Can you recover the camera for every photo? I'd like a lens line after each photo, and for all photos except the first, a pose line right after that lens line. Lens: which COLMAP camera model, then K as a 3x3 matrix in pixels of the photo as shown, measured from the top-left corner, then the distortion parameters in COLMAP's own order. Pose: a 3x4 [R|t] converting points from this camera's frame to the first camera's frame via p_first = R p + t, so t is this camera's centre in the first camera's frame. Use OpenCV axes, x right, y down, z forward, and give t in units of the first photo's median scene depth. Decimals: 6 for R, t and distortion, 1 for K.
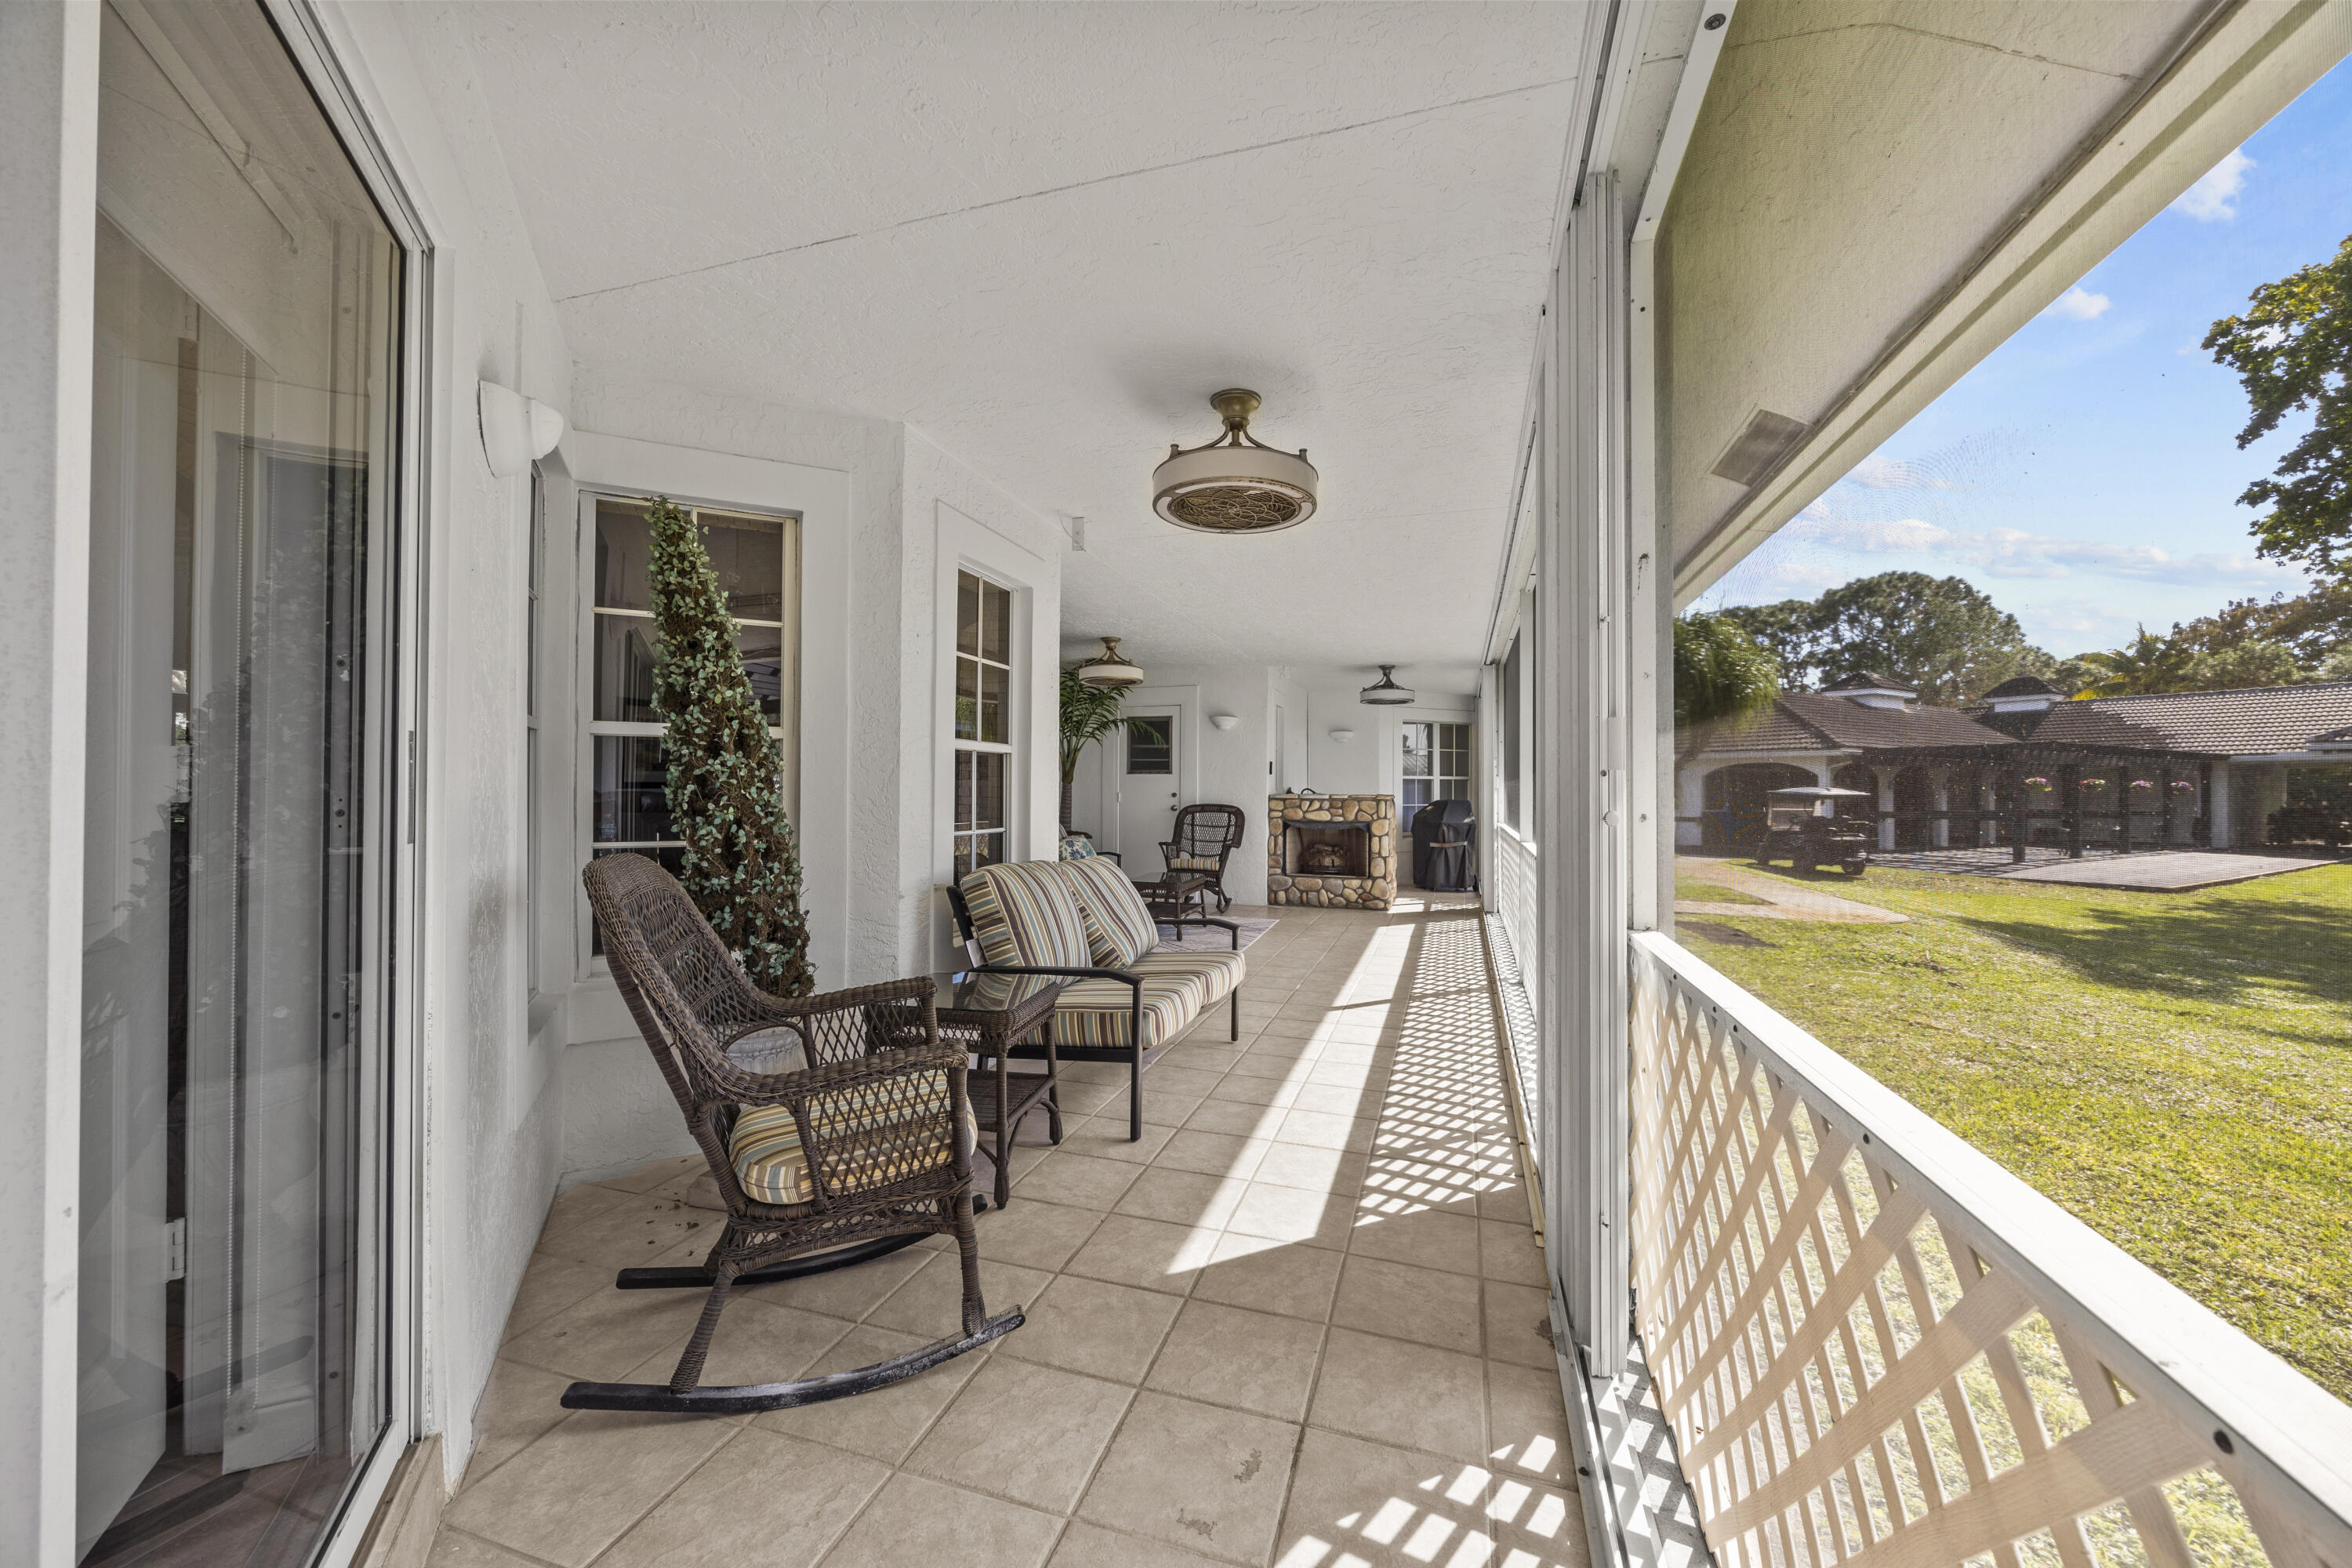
lens RADIAL K [[900.5, 0, 1170.9], [0, 900.5, 780.4], [0, 0, 1]] dist [-0.002962, -0.000069]
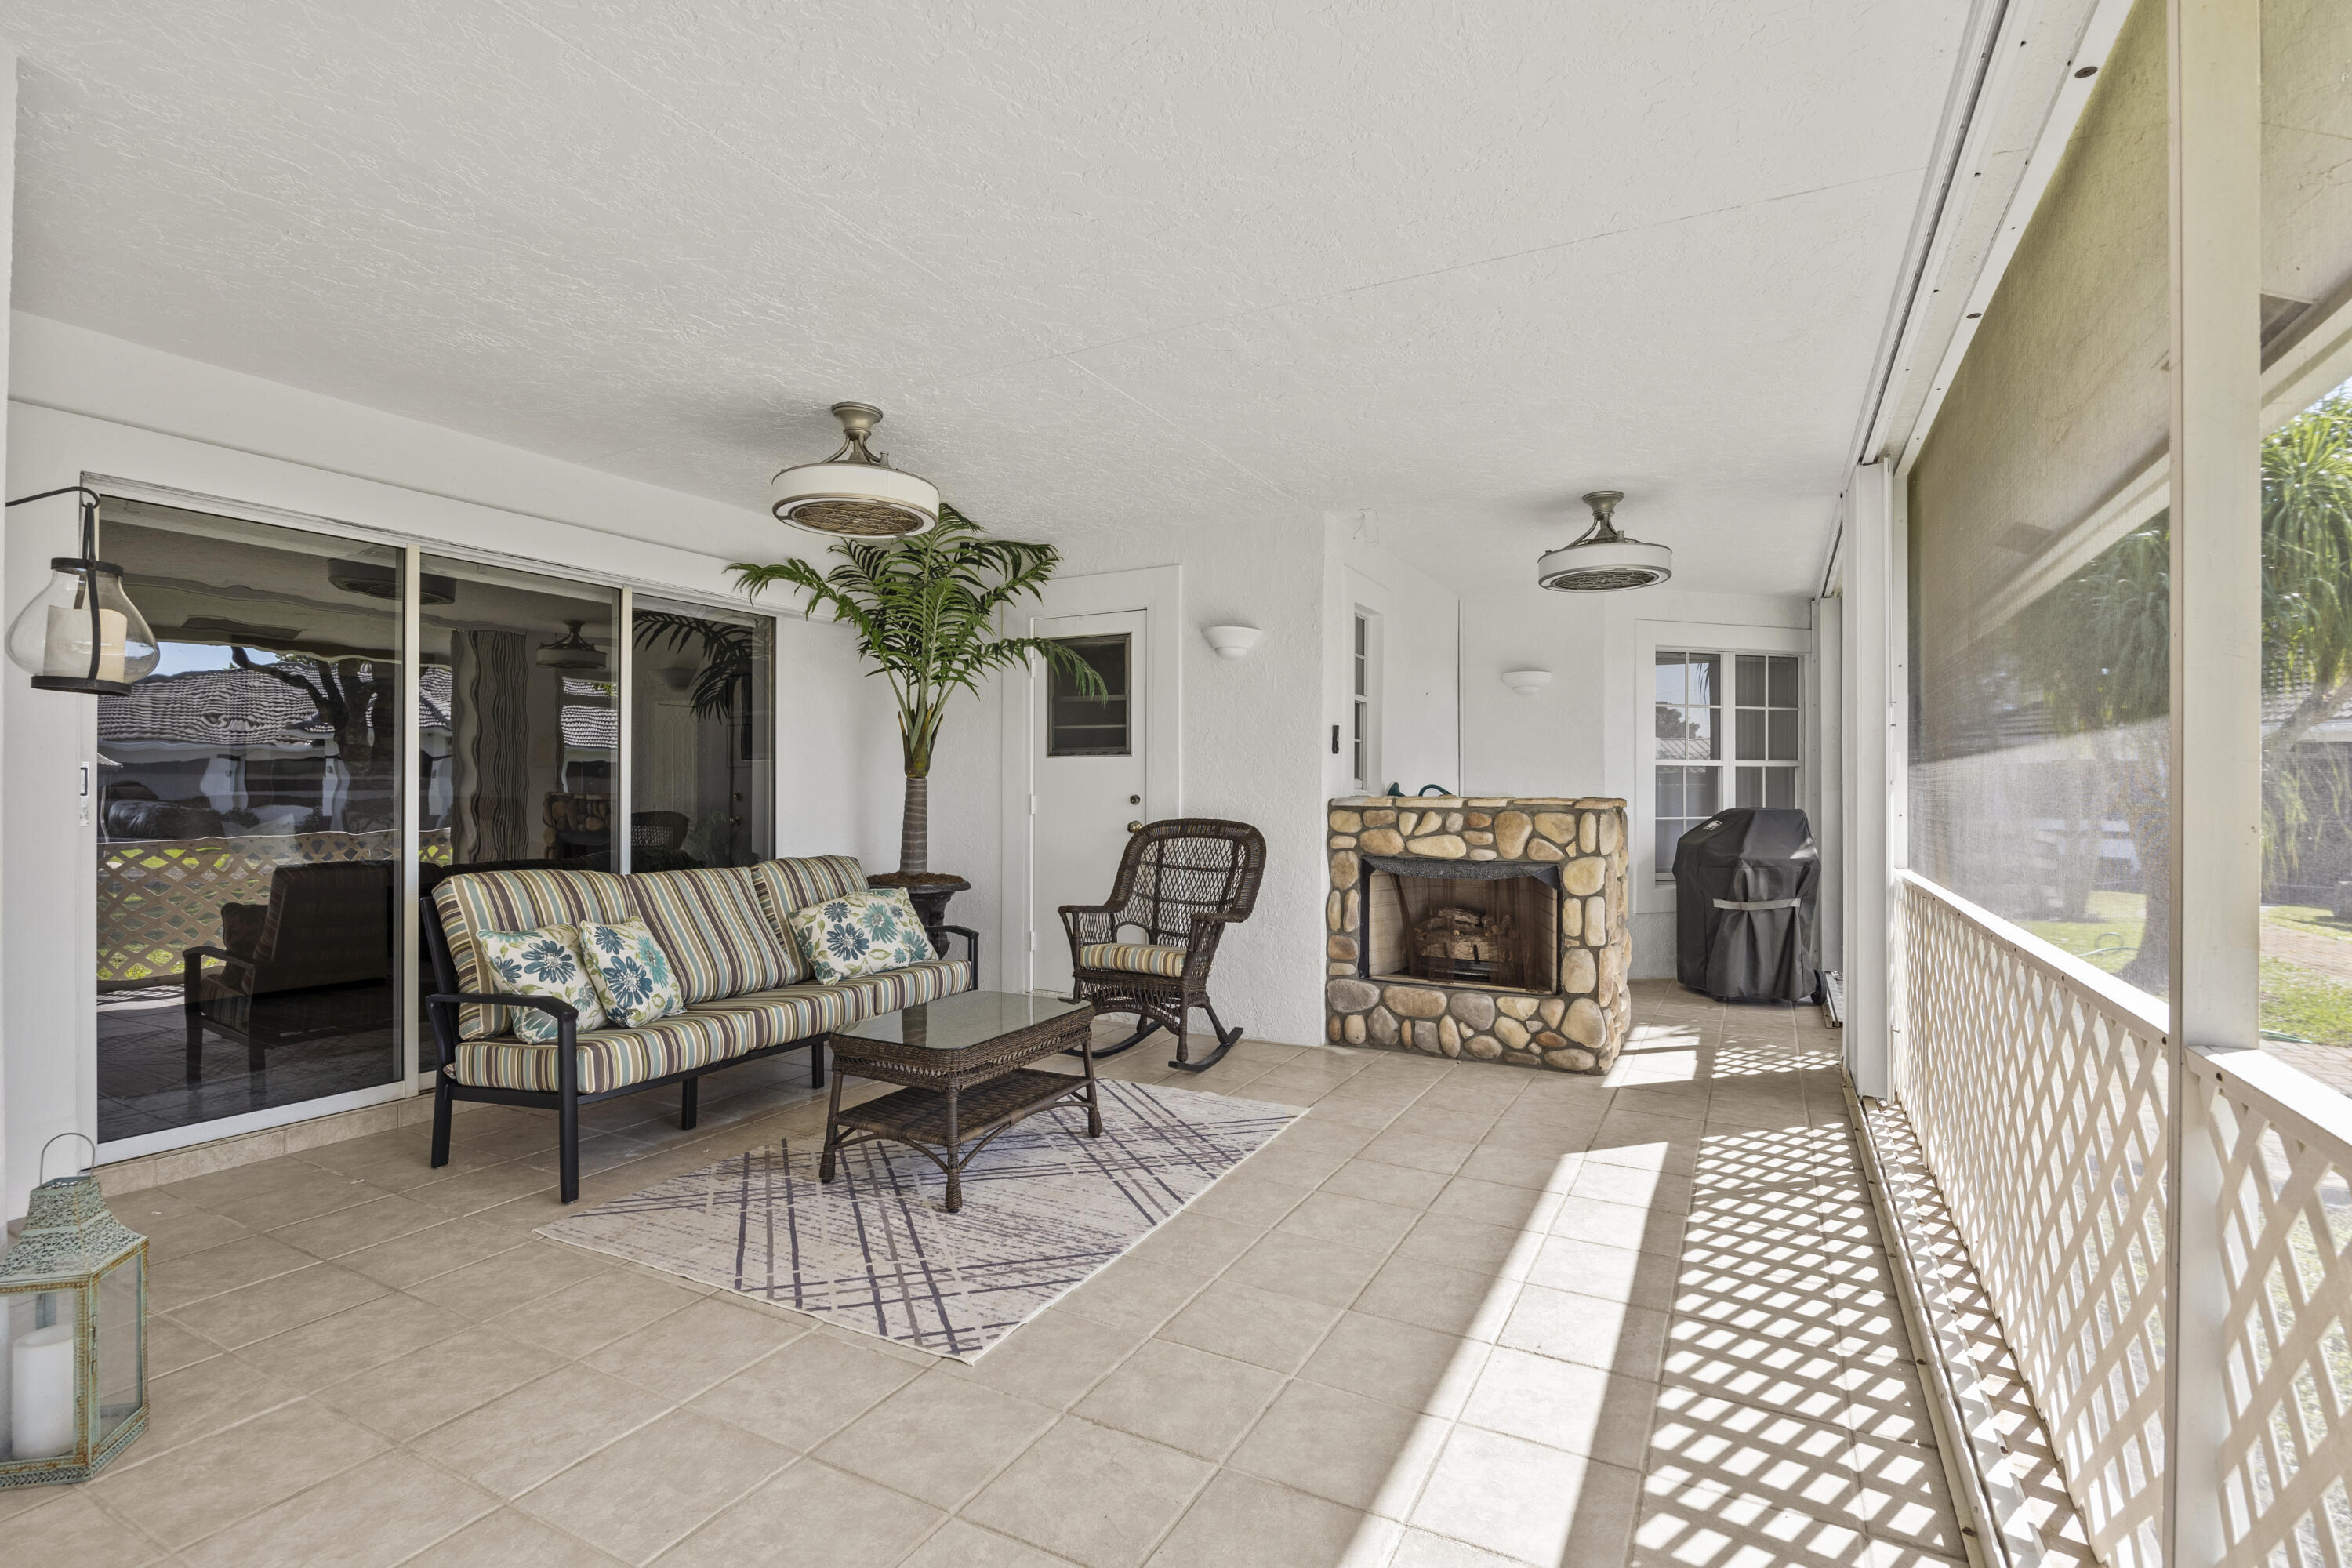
lens RADIAL K [[1111.3, 0, 1177.6], [0, 1111.3, 794.0], [0, 0, 1]] dist [-0.003854, -0.000691]
pose [[0.984892, -0.003882, -0.173129, 0.130955], [0.005843, 0.999924, 0.010816, 0.007059], [0.173074, -0.011664, 0.984840, 0.443409]]
